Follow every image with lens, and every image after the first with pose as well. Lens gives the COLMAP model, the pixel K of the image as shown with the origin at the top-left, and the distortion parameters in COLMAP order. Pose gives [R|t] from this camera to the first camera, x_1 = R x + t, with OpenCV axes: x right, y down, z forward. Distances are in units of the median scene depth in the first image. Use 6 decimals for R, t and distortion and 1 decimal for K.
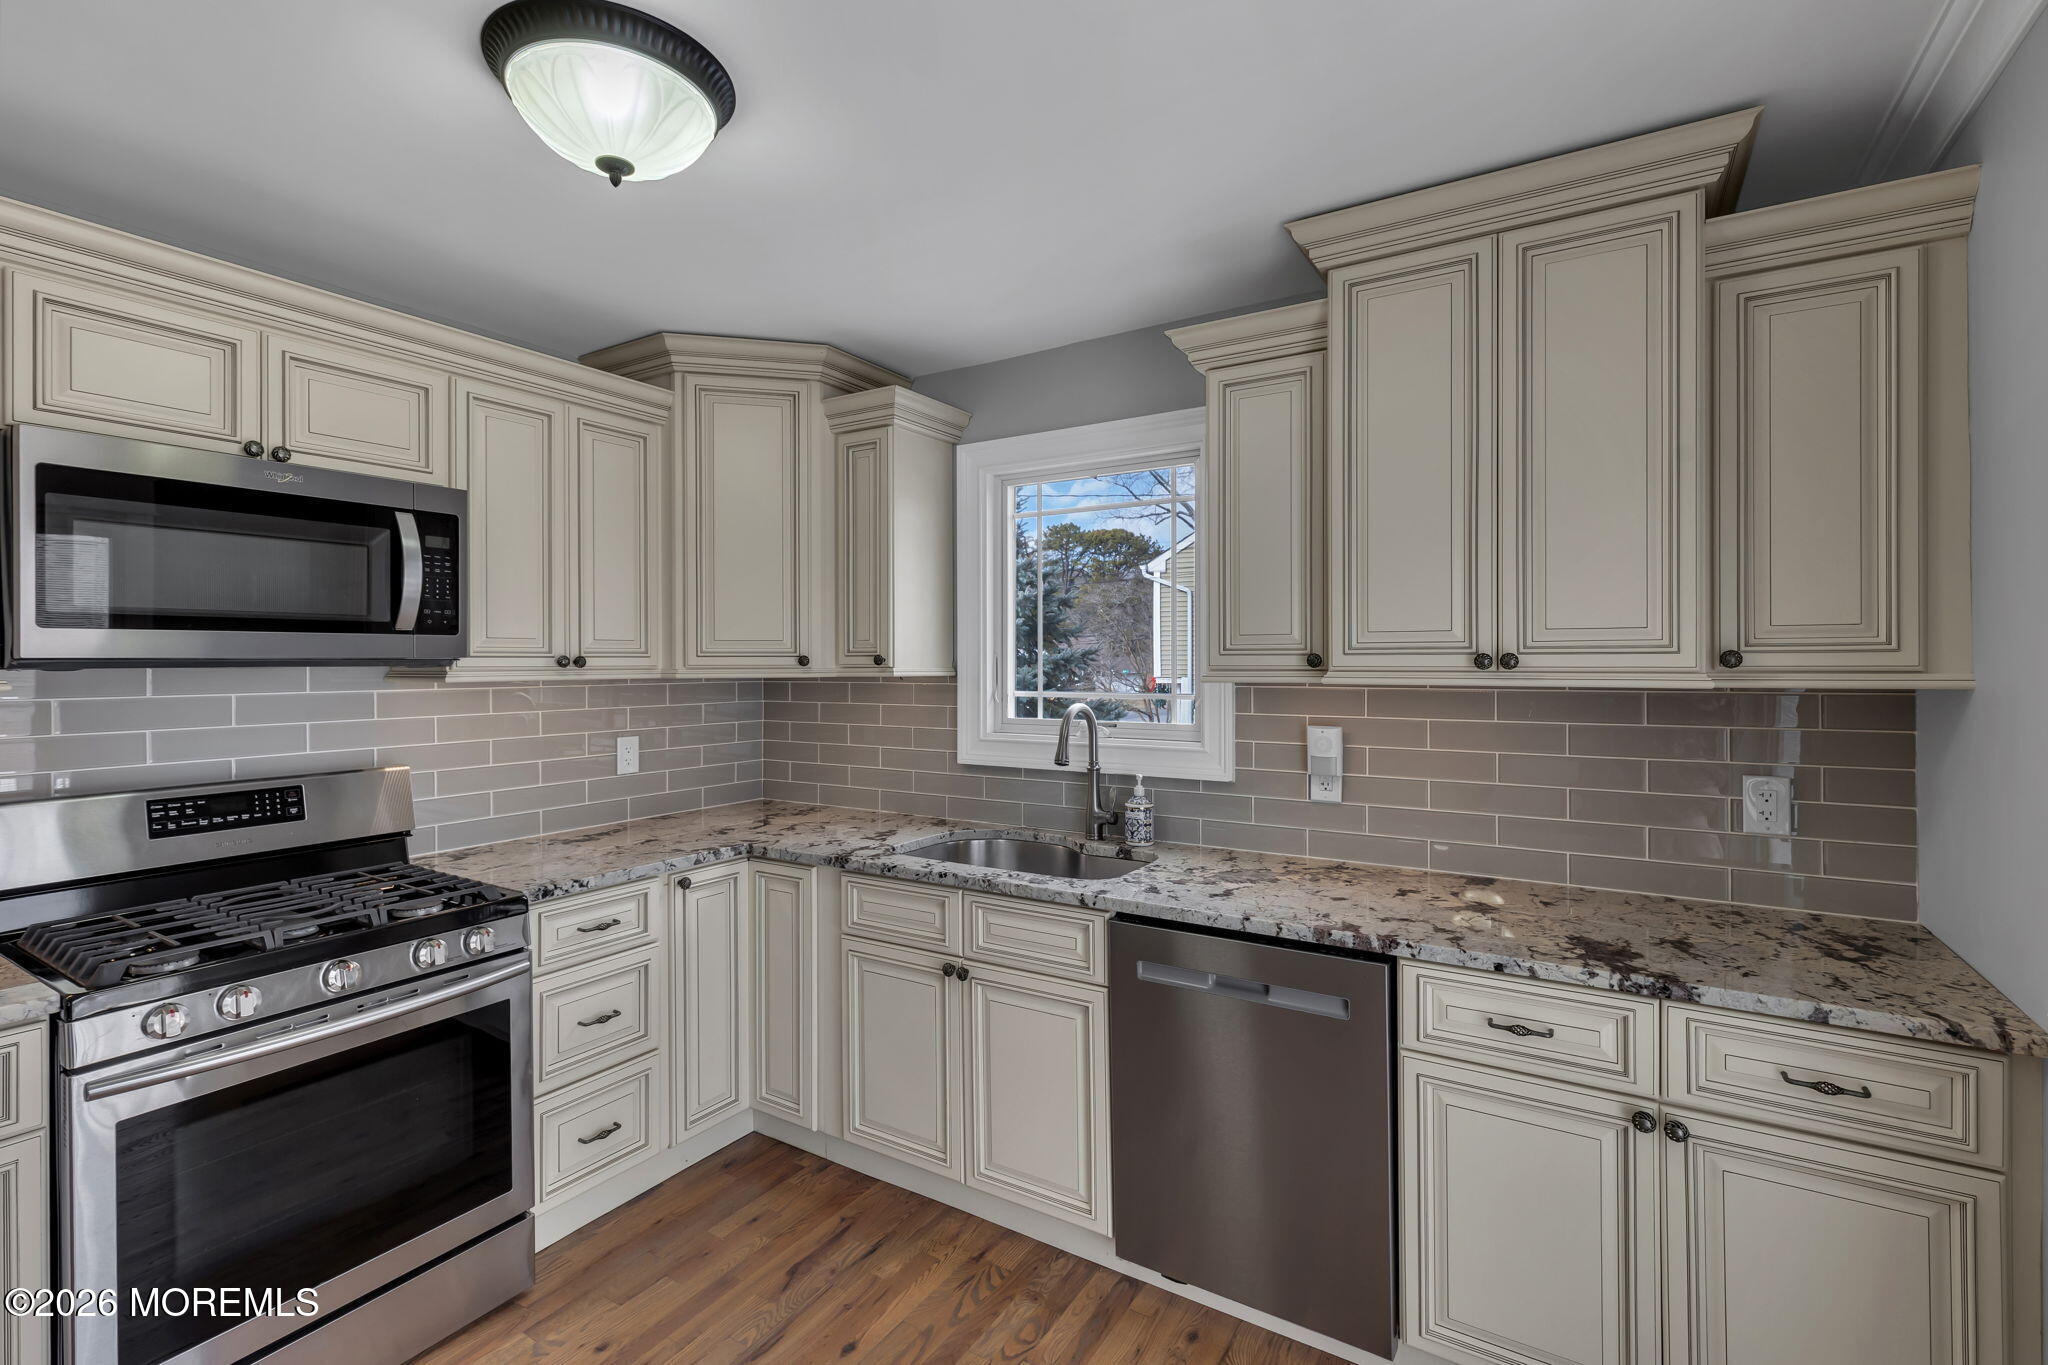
lens RADIAL K [[917.7, 0, 1018.5], [0, 917.7, 663.4], [0, 0, 1]] dist [0.004359, -0.000010]
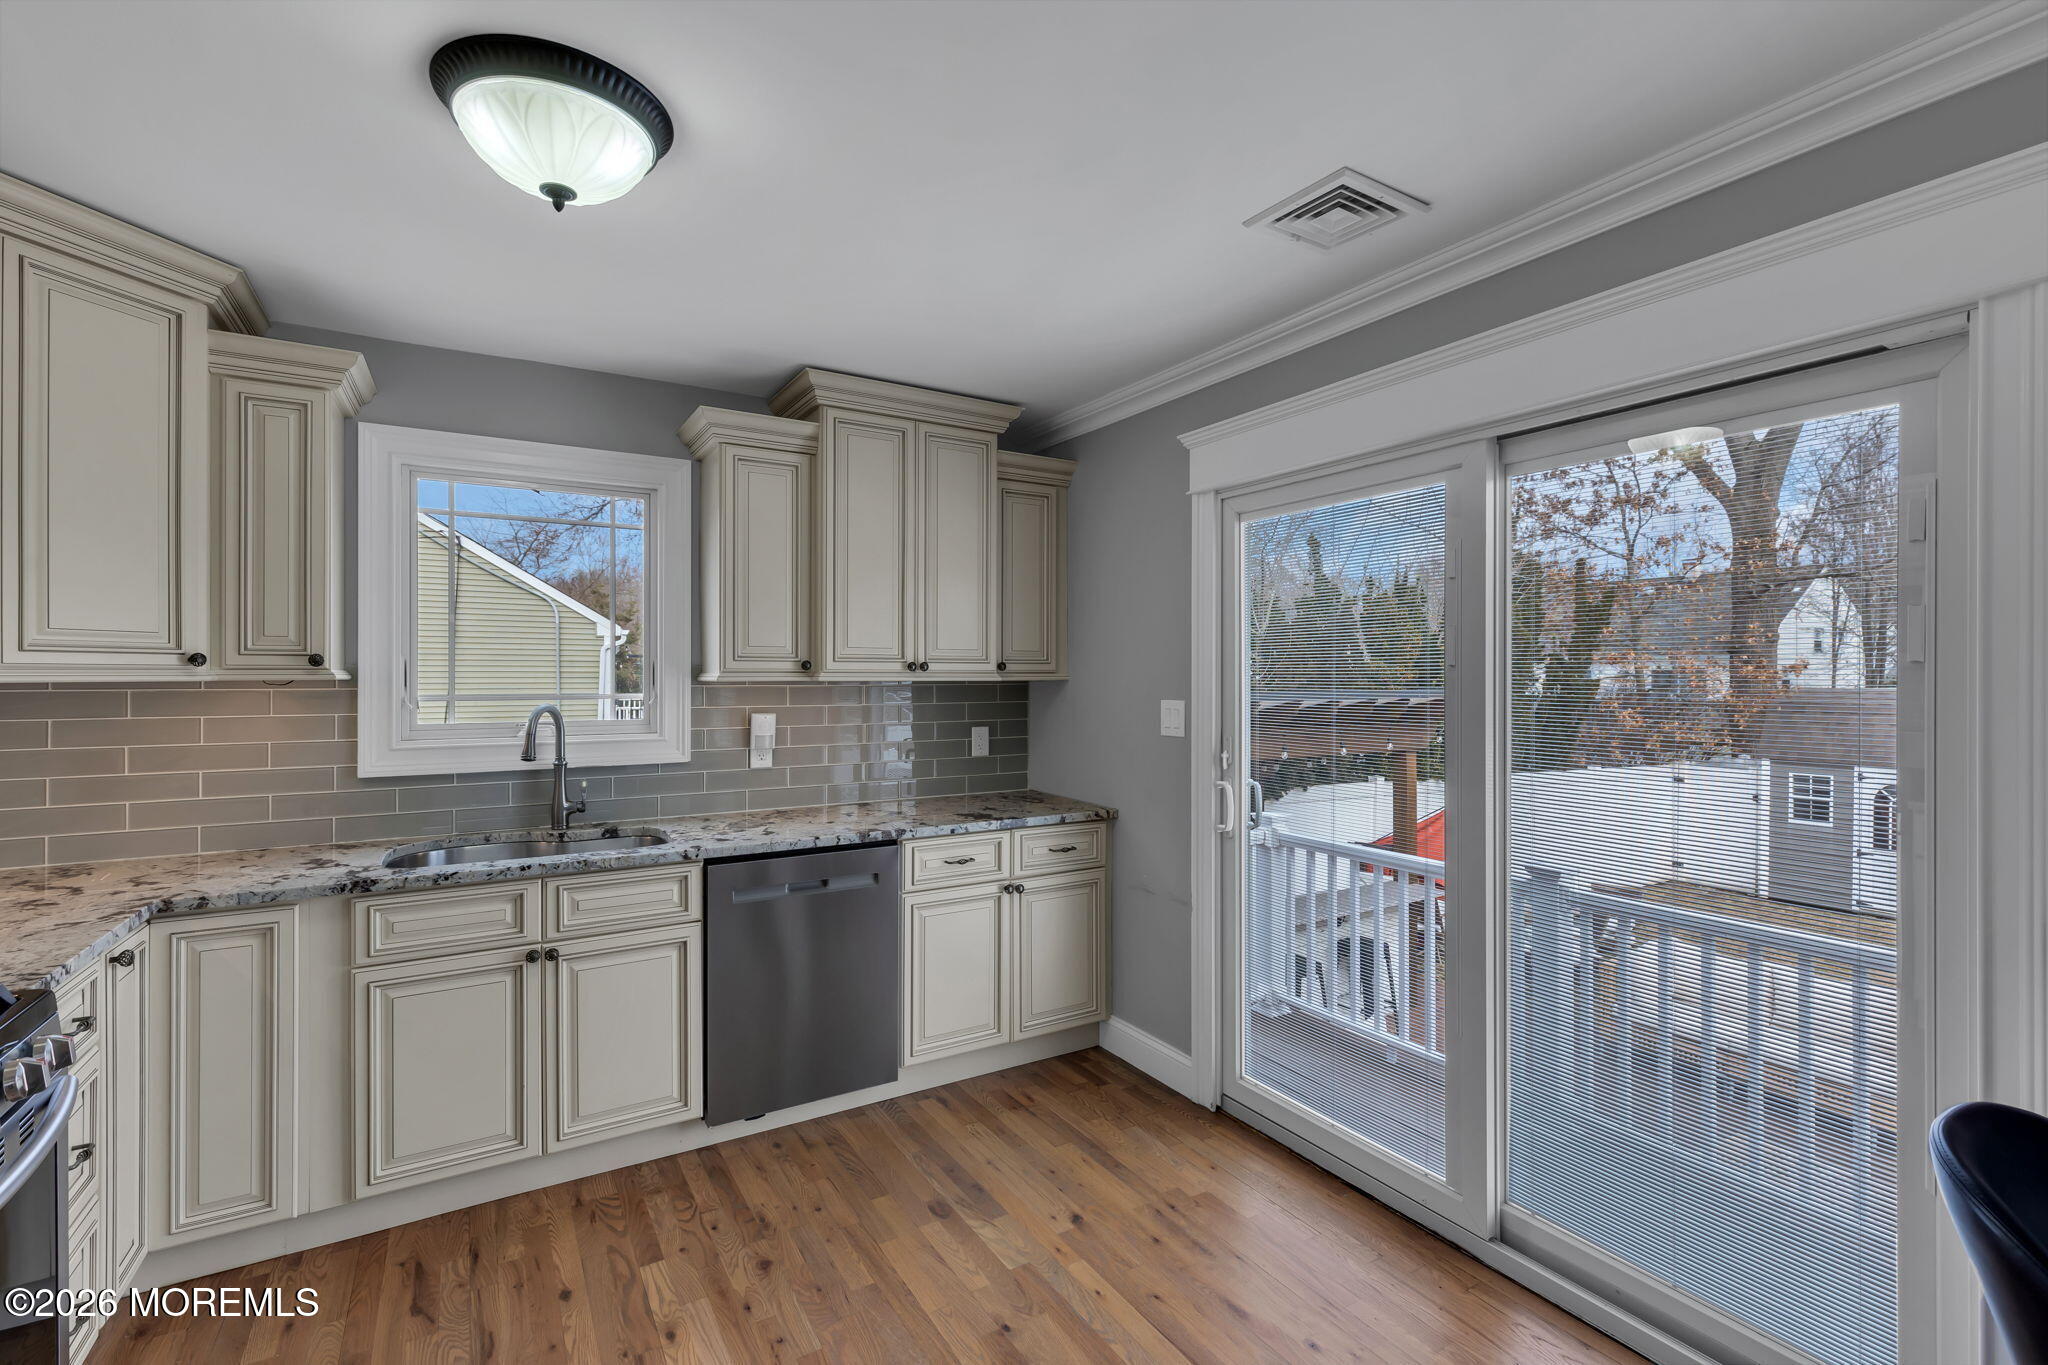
lens RADIAL K [[922.2, 0, 1029.2], [0, 922.2, 673.9], [0, 0, 1]] dist [0.001749, 0.000331]
pose [[0.449600, 0.003375, 0.893224, -0.777282], [-0.000674, 0.999994, -0.003439, 0.014253], [-0.893230, 0.000944, 0.449599, 0.018850]]
